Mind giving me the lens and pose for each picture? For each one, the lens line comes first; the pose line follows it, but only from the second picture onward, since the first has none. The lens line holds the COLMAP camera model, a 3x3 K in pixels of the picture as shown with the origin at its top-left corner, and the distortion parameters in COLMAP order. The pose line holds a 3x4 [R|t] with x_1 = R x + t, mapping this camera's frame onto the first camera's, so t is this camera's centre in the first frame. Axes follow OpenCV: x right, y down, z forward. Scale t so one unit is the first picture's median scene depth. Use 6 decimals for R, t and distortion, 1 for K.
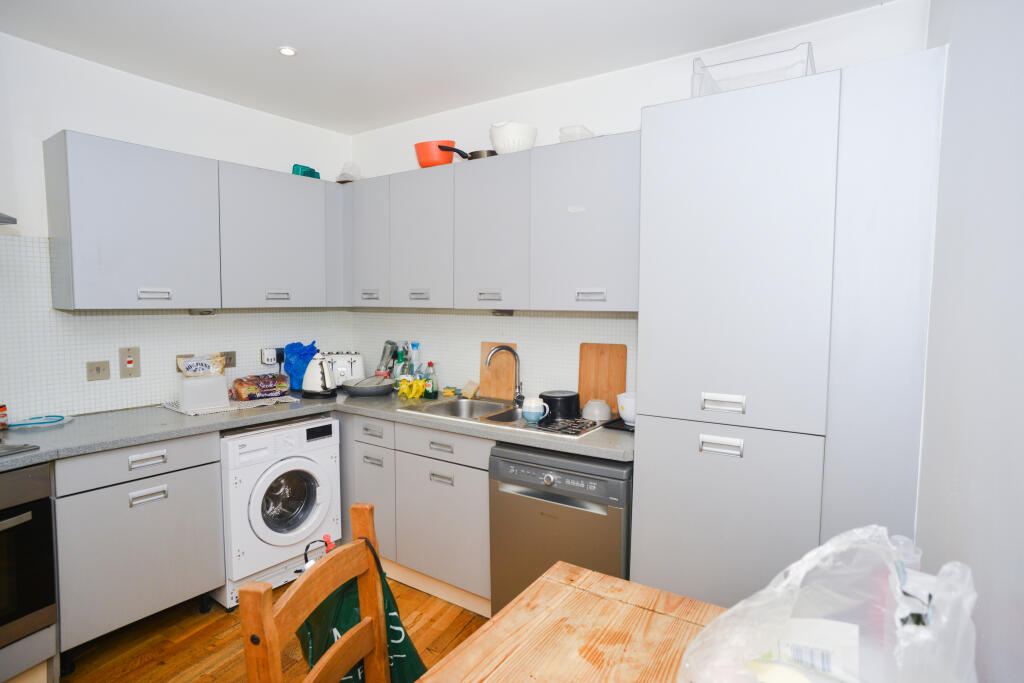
lens RADIAL K [[559.1, 0, 502.6], [0, 559.1, 340.1], [0, 0, 1]] dist [-0.083233, 0.066245]
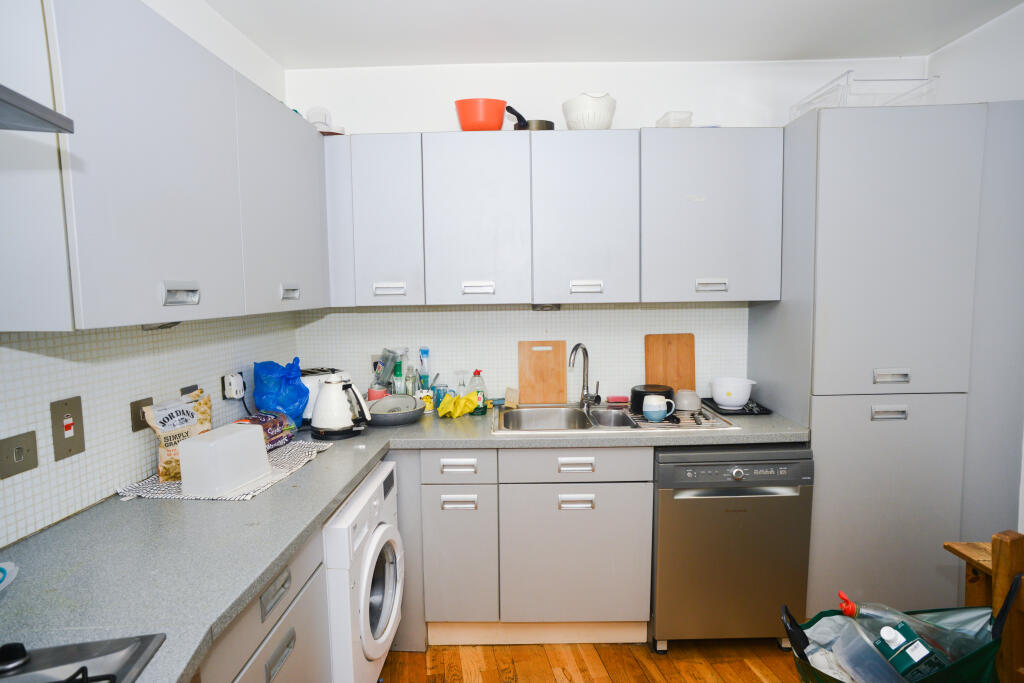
lens RADIAL K [[542.3, 0, 514.5], [0, 542.3, 340.9], [0, 0, 1]] dist [-0.074728, 0.032464]
pose [[0.824697, -0.069063, 0.561342, -0.614097], [0.060686, 0.997592, 0.033578, -0.031355], [-0.562309, 0.006374, 0.826903, 0.362774]]
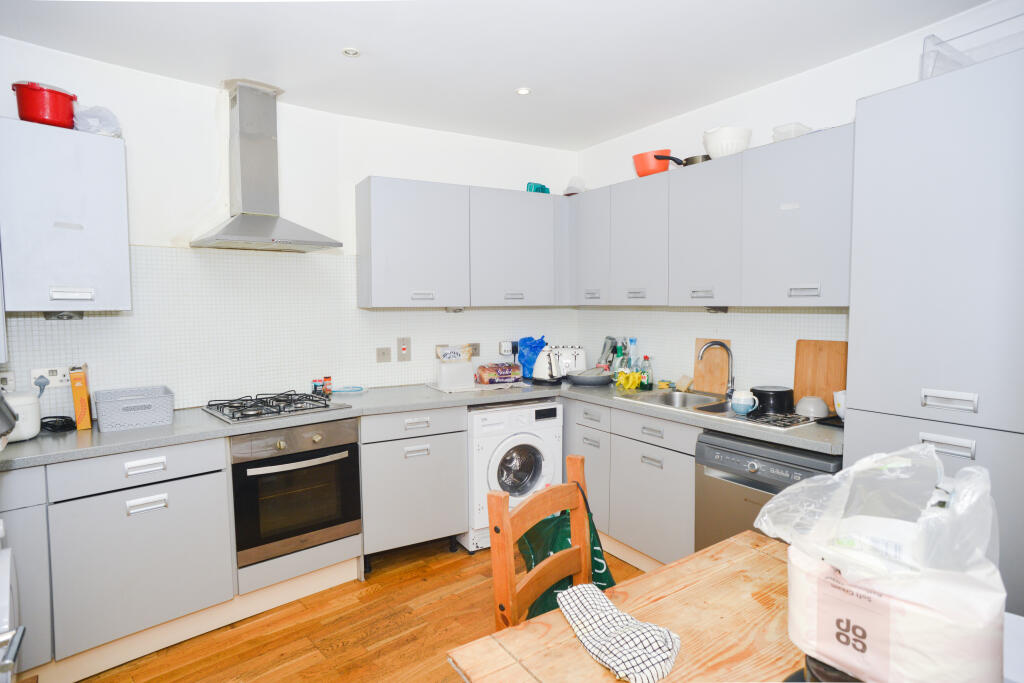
lens RADIAL K [[559.1, 0, 502.6], [0, 559.1, 340.1], [0, 0, 1]] dist [-0.083233, 0.066245]
pose [[0.919999, 0.014924, -0.391636, 0.041700], [-0.017007, 0.999854, -0.001850, 0.017857], [0.391551, 0.008362, 0.920118, -0.114235]]
